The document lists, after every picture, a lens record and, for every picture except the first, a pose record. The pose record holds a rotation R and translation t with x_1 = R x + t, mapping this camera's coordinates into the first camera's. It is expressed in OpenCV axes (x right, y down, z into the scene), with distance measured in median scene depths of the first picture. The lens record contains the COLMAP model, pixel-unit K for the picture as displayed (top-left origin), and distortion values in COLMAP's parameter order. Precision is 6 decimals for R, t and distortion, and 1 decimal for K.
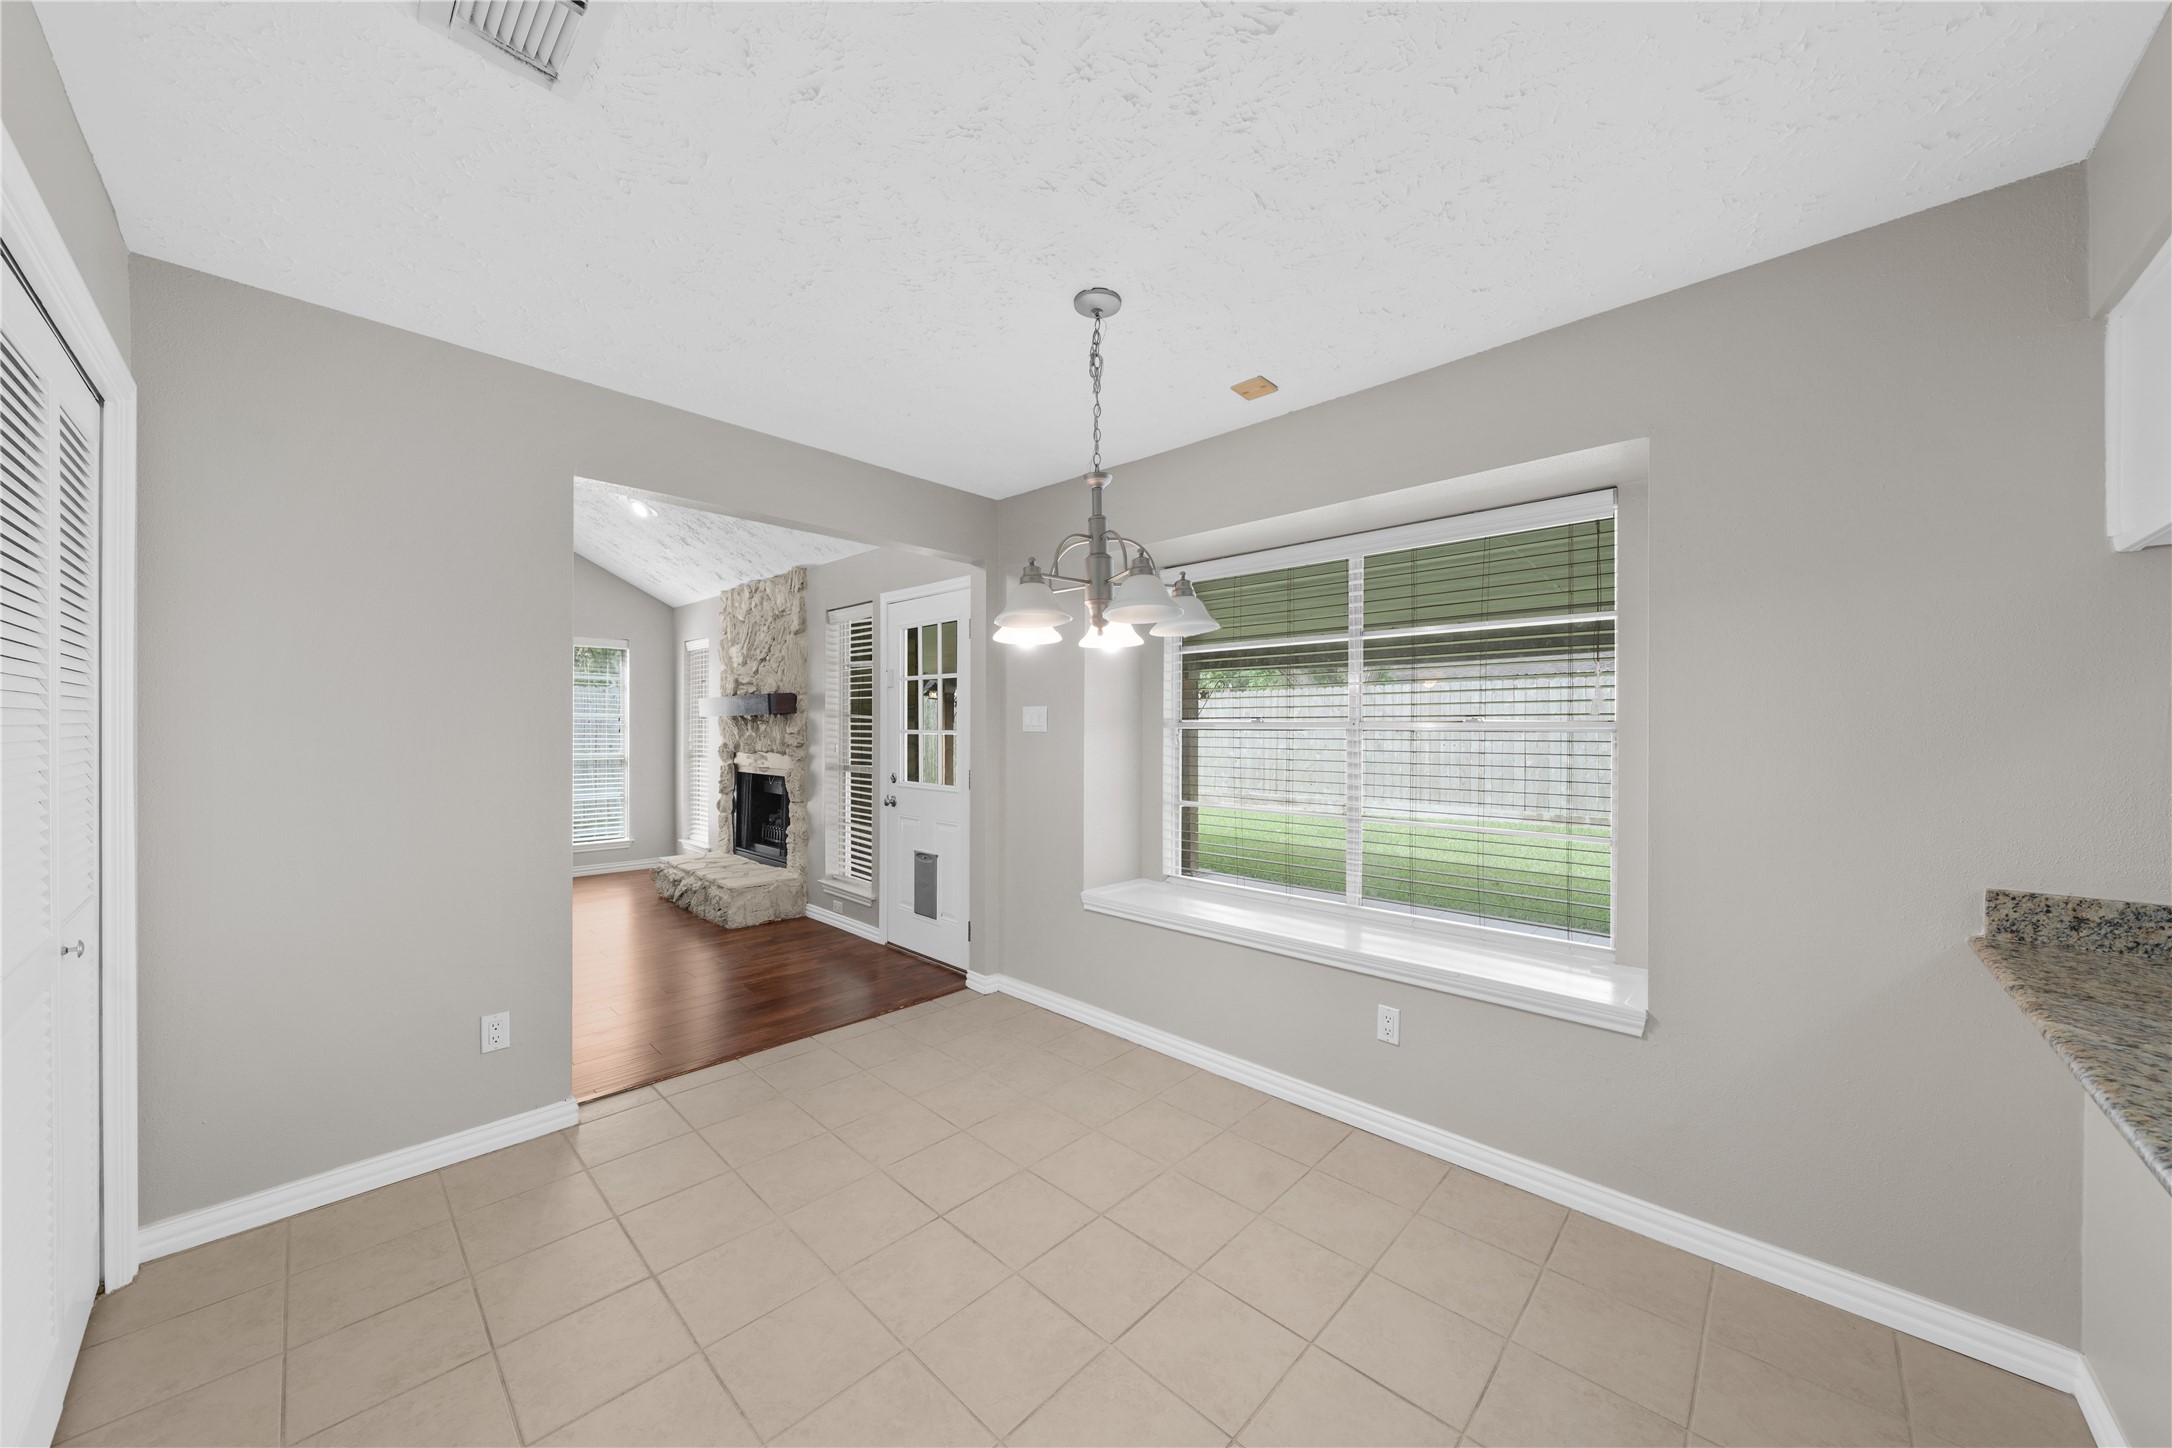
lens RADIAL K [[741.7, 0, 1080.0], [0, 741.7, 720.1], [0, 0, 1]] dist [-0.004589, -0.000131]
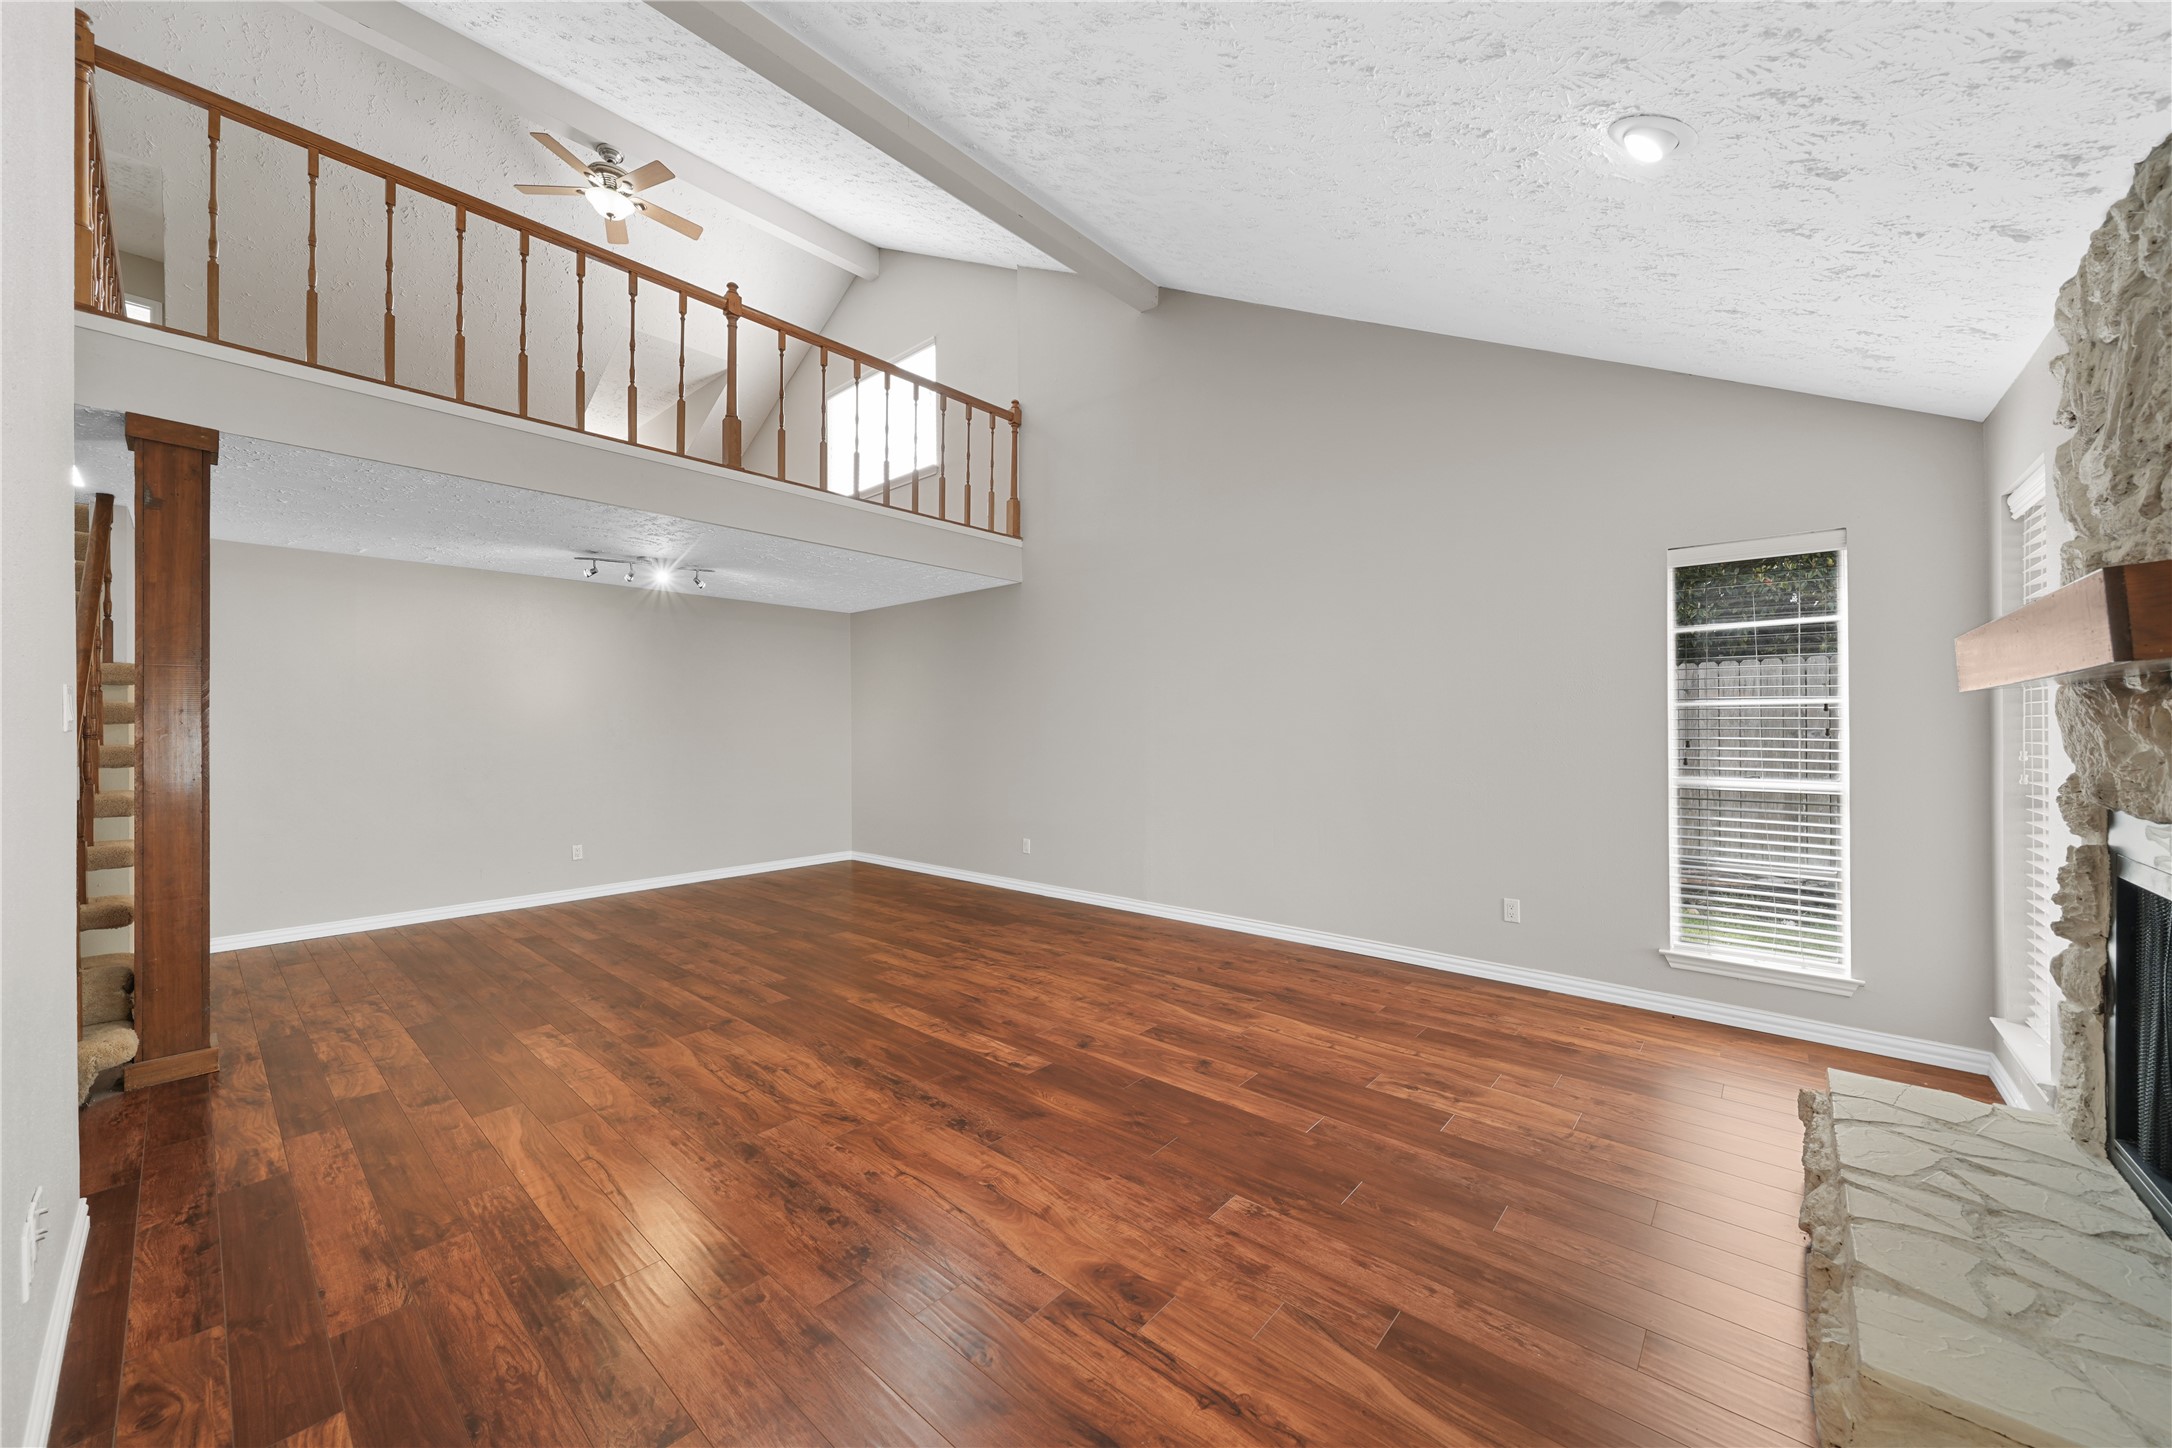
lens RADIAL K [[789.8, 0, 1081.7], [0, 789.8, 727.8], [0, 0, 1]] dist [-0.003062, -0.000149]
pose [[0.044388, 0.000508, -0.999014, -0.198906], [0.014089, 0.999900, 0.001135, 0.005251], [0.998915, -0.014125, 0.044376, 0.660271]]
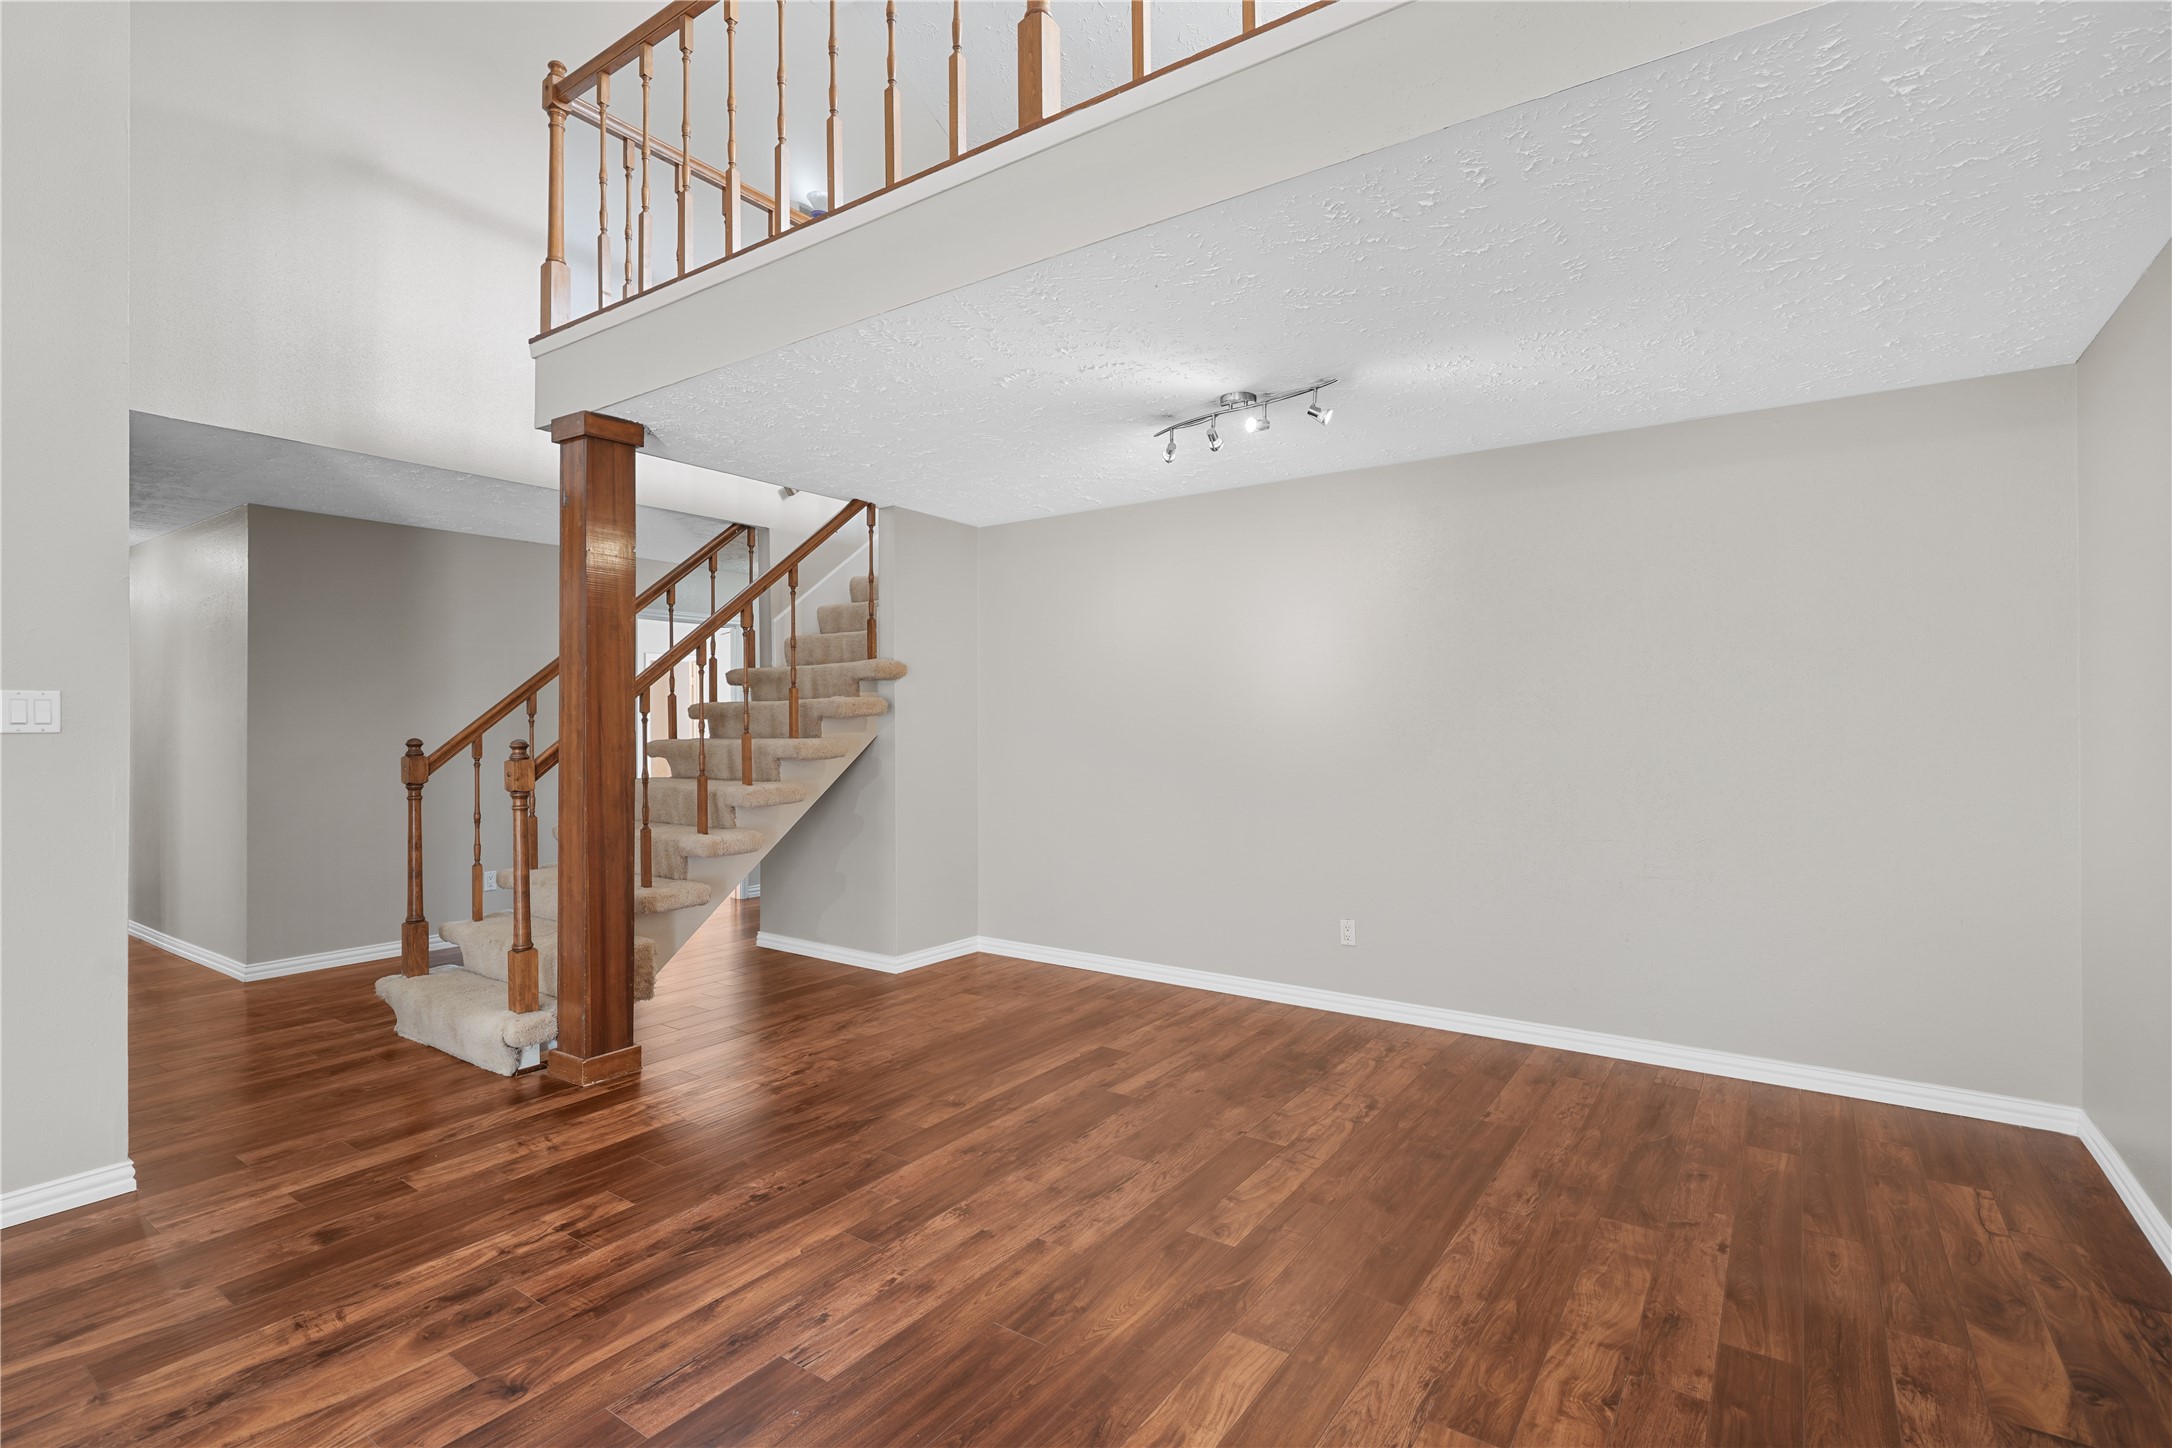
lens RADIAL K [[1011.9, 0, 1082.3], [0, 1011.9, 718.9], [0, 0, 1]] dist [-0.000883, -0.000521]
pose [[-0.988797, 0.006287, -0.149134, -1.025601], [0.008159, 0.999895, -0.011944, 0.005371], [0.149043, -0.013026, -0.988745, 0.794009]]
